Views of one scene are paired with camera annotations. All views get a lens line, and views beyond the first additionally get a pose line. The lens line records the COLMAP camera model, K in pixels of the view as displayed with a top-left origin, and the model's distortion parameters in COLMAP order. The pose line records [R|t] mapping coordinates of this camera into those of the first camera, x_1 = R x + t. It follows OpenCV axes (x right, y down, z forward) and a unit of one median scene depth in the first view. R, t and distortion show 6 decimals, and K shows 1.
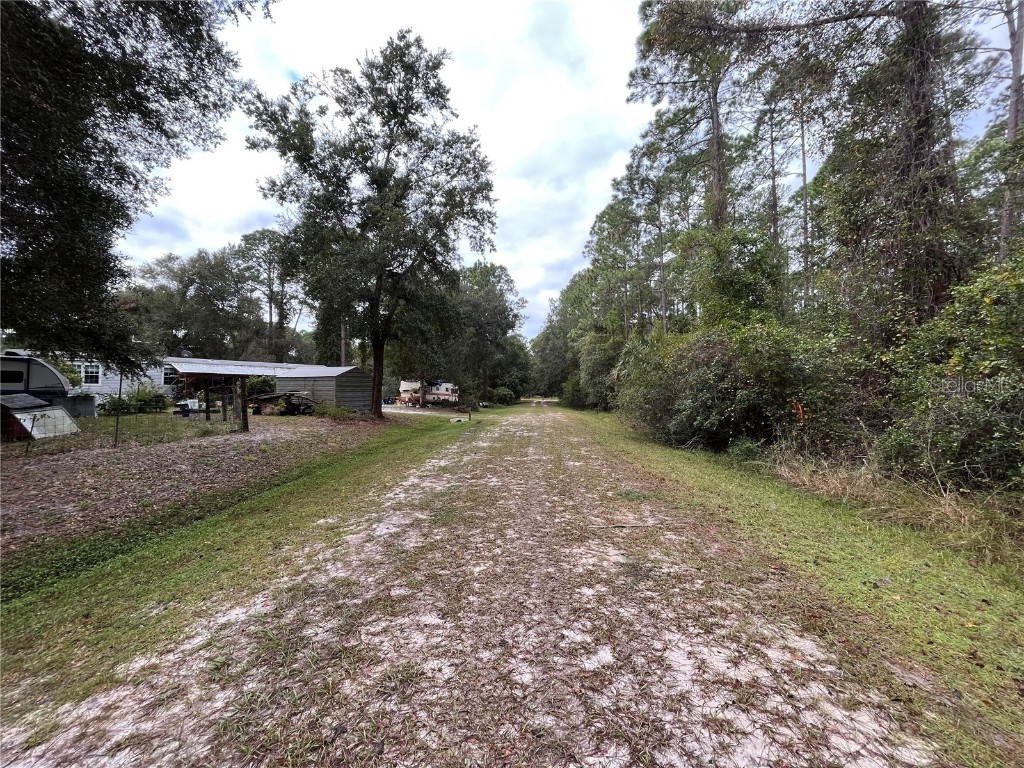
lens RADIAL K [[409.0, 0, 509.0], [0, 409.0, 382.9], [0, 0, 1]] dist [-0.001403, -0.000261]
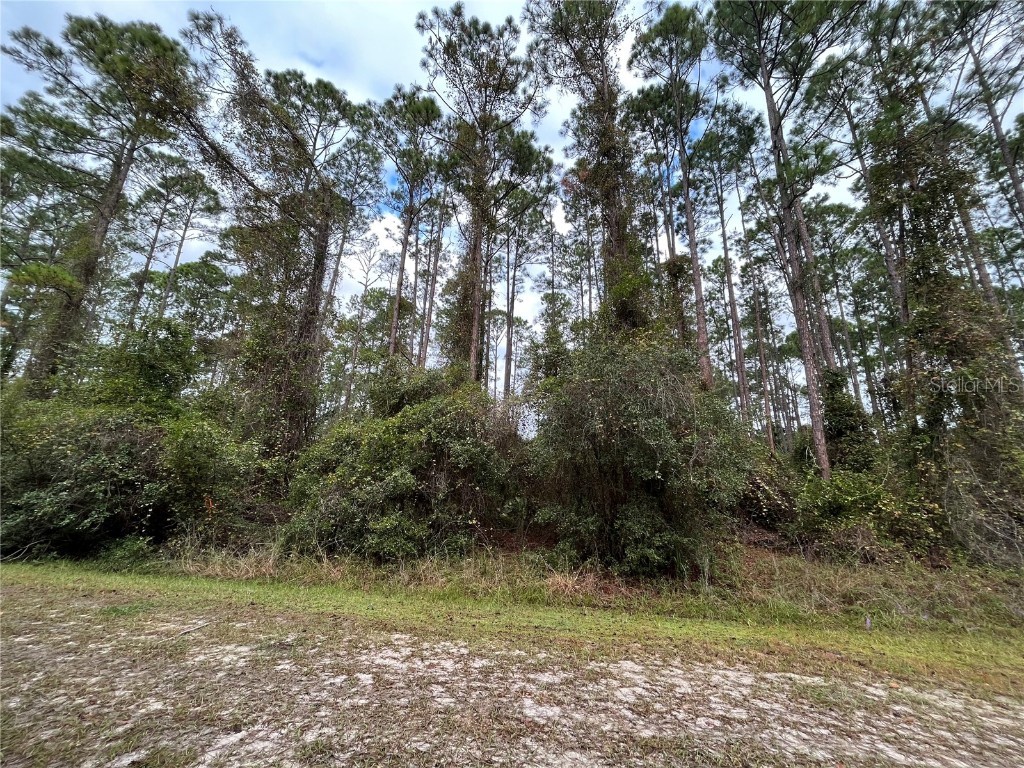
lens RADIAL K [[409.5, 0, 512.0], [0, 409.5, 384.0], [0, 0, 1]] dist [-0.002216, 0.000550]
pose [[0.097281, 0.286809, 0.953036, -1.358188], [-0.063807, 0.957405, -0.281611, 0.040565], [-0.993209, -0.033416, 0.111437, 0.331627]]
